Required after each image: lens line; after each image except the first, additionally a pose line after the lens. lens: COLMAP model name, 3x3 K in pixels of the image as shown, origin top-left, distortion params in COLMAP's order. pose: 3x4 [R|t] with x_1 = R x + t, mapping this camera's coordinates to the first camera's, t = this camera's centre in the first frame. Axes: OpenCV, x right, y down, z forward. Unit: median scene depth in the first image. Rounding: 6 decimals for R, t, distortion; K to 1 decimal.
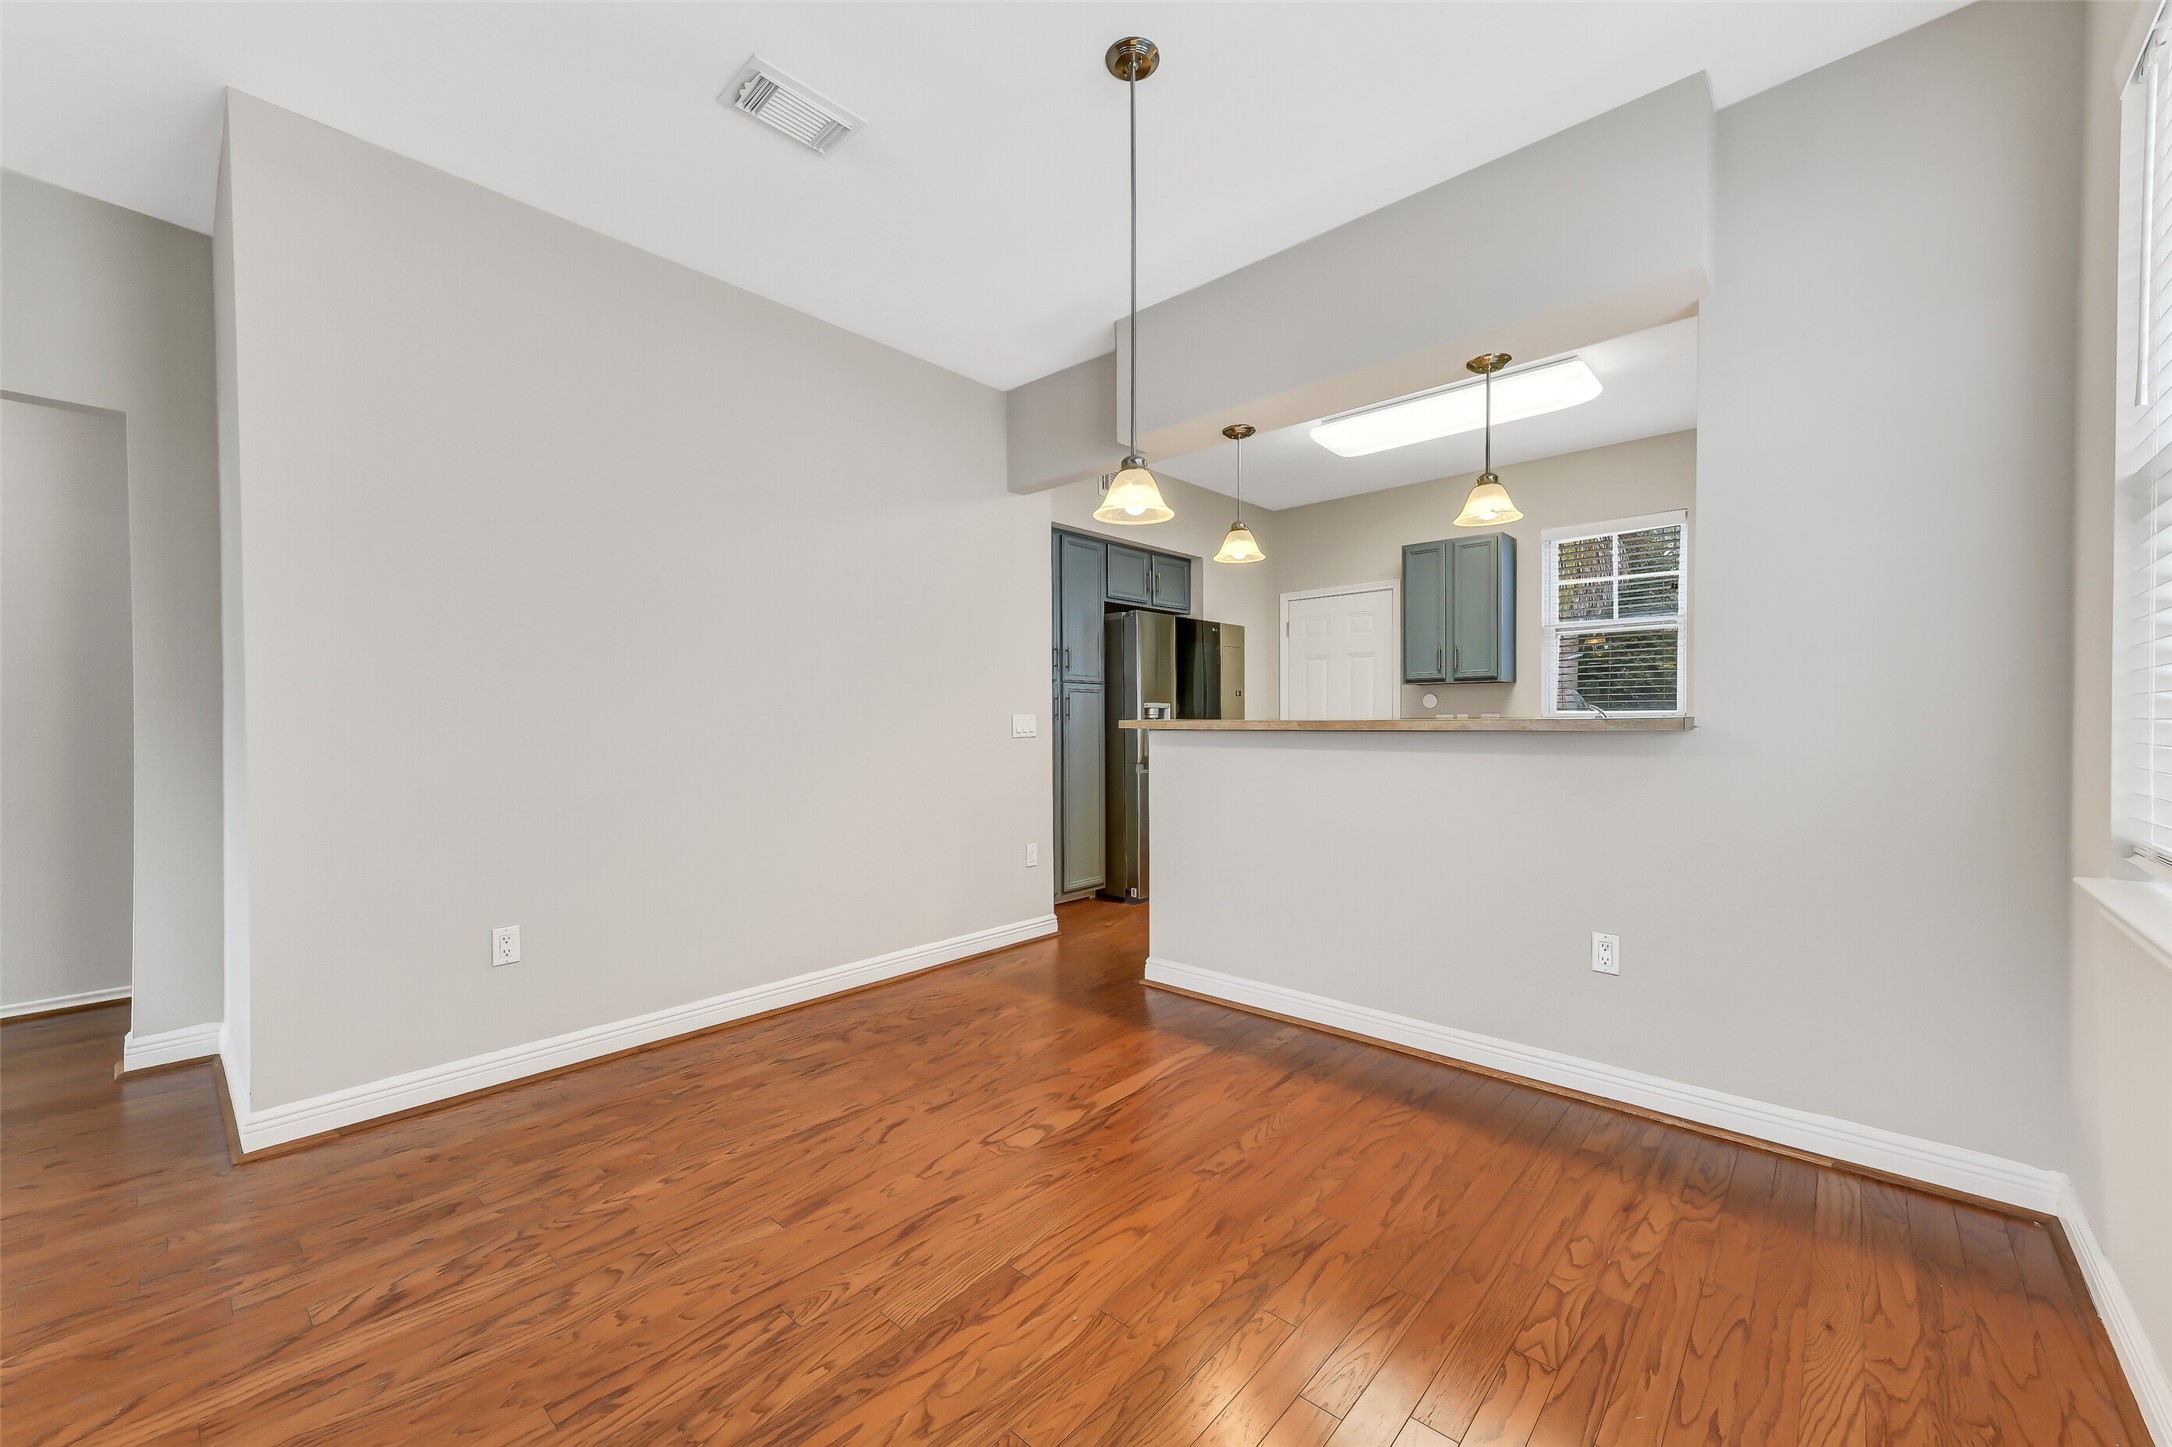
lens RADIAL K [[840.4, 0, 1093.3], [0, 840.4, 726.1], [0, 0, 1]] dist [0.014180, -0.000244]
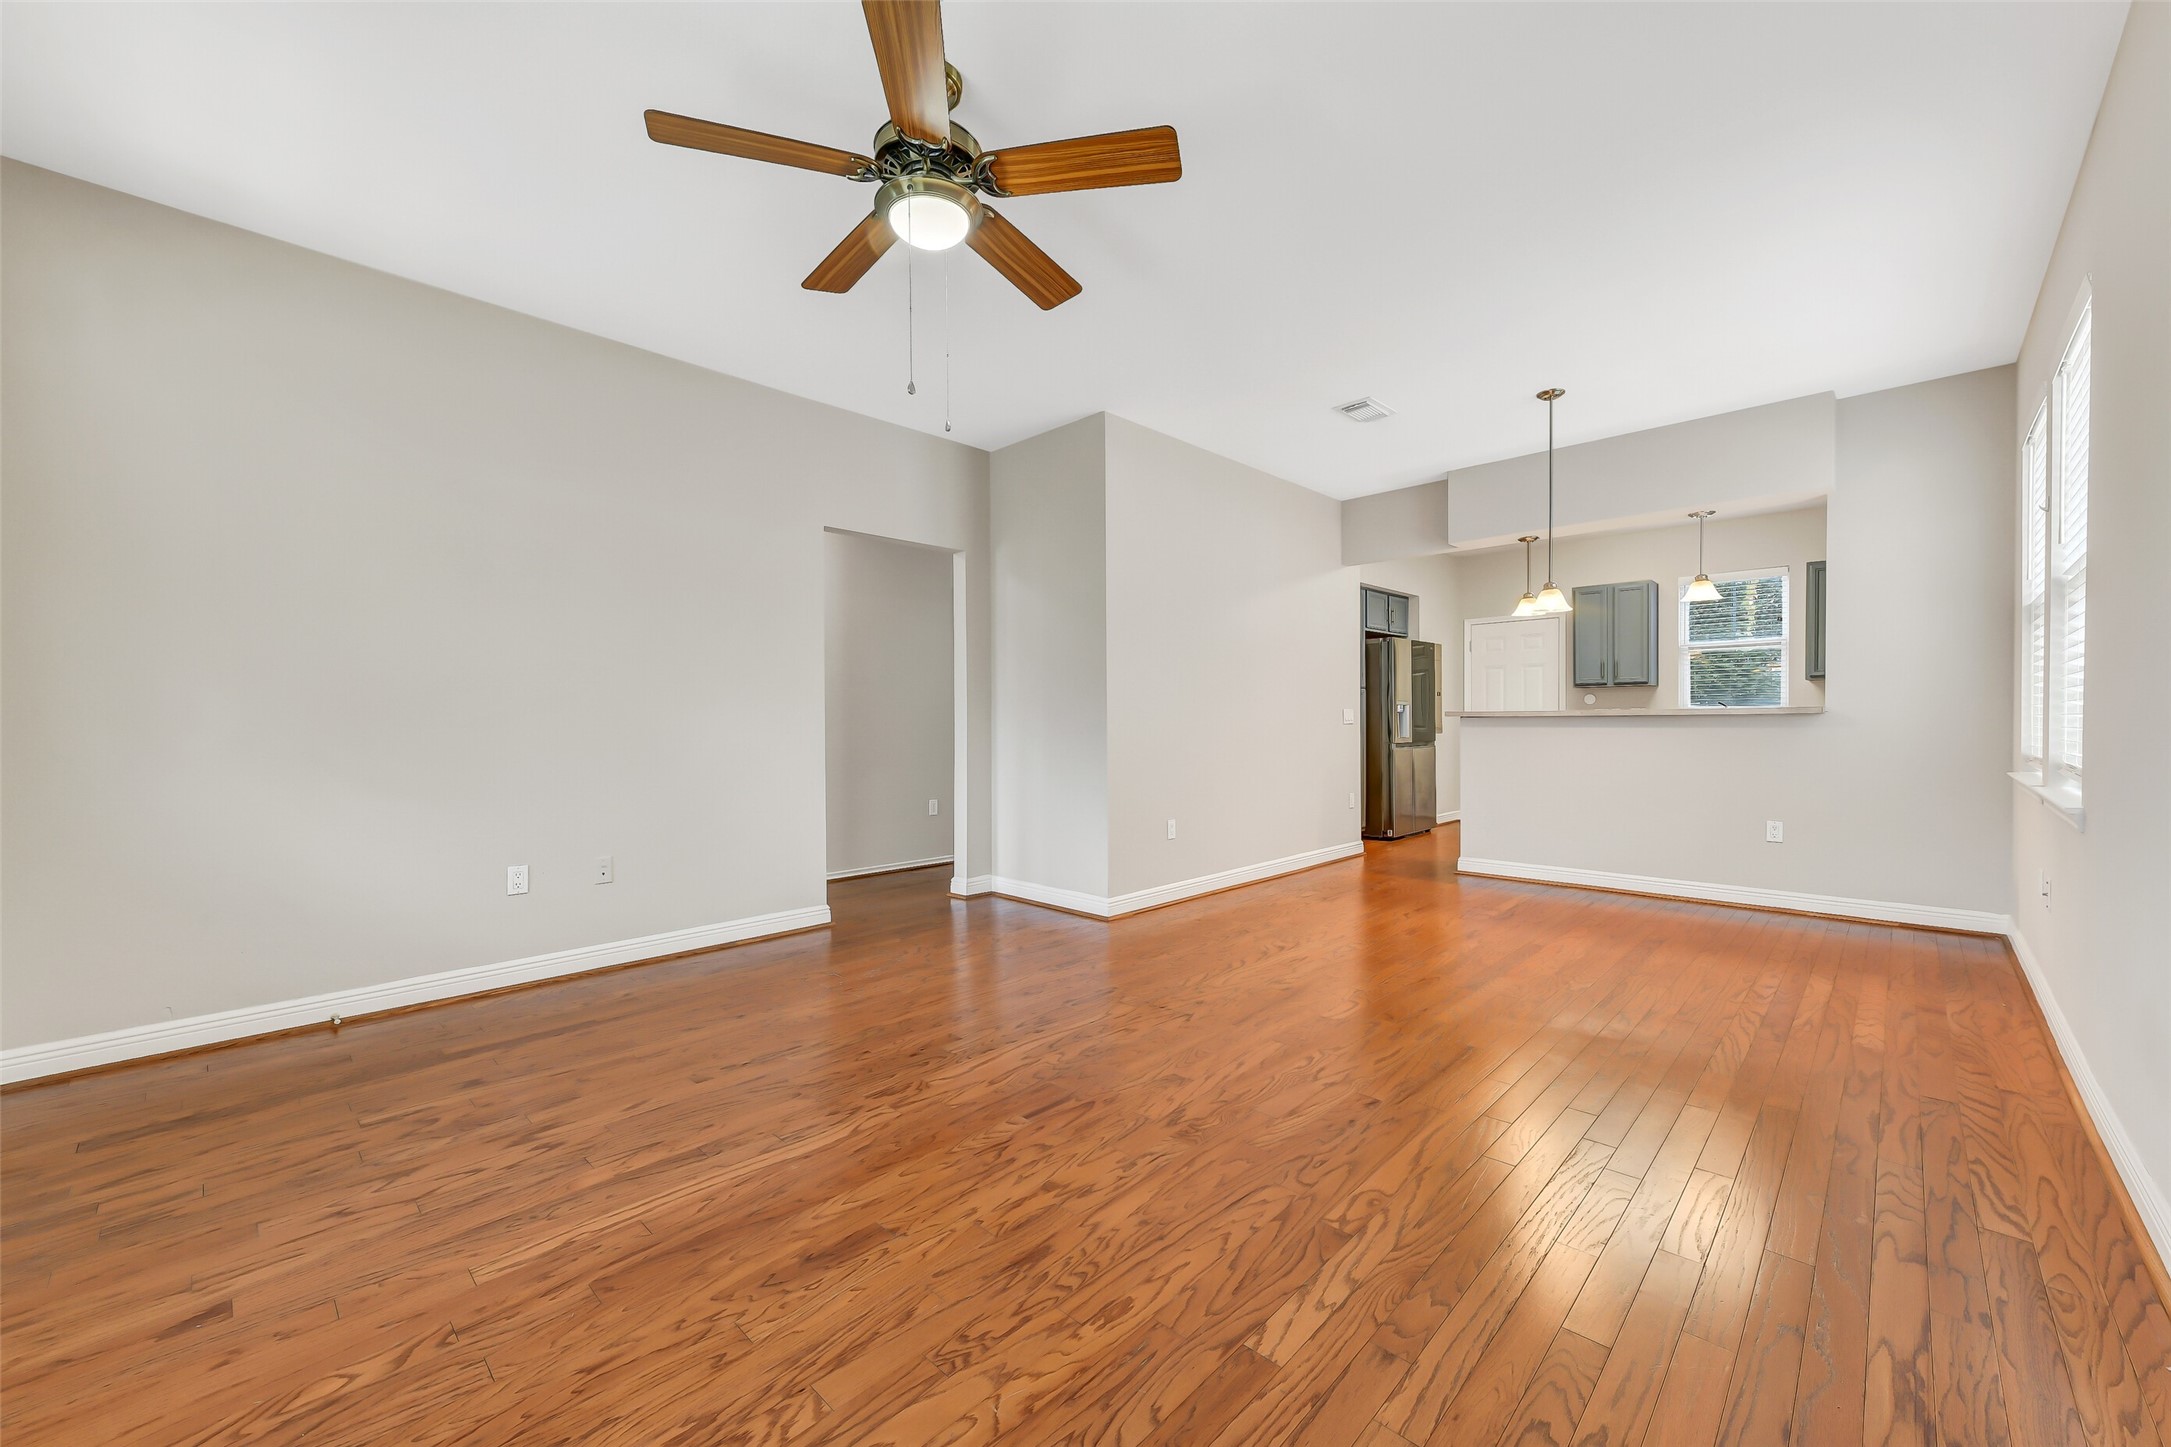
lens RADIAL K [[840.0, 0, 1092.8], [0, 840.0, 726.1], [0, 0, 1]] dist [0.014180, -0.000244]
pose [[0.999470, -0.002776, -0.032432, -0.804696], [0.002789, 0.999996, 0.000361, 0.024847], [0.032431, -0.000451, 0.999474, -0.889501]]
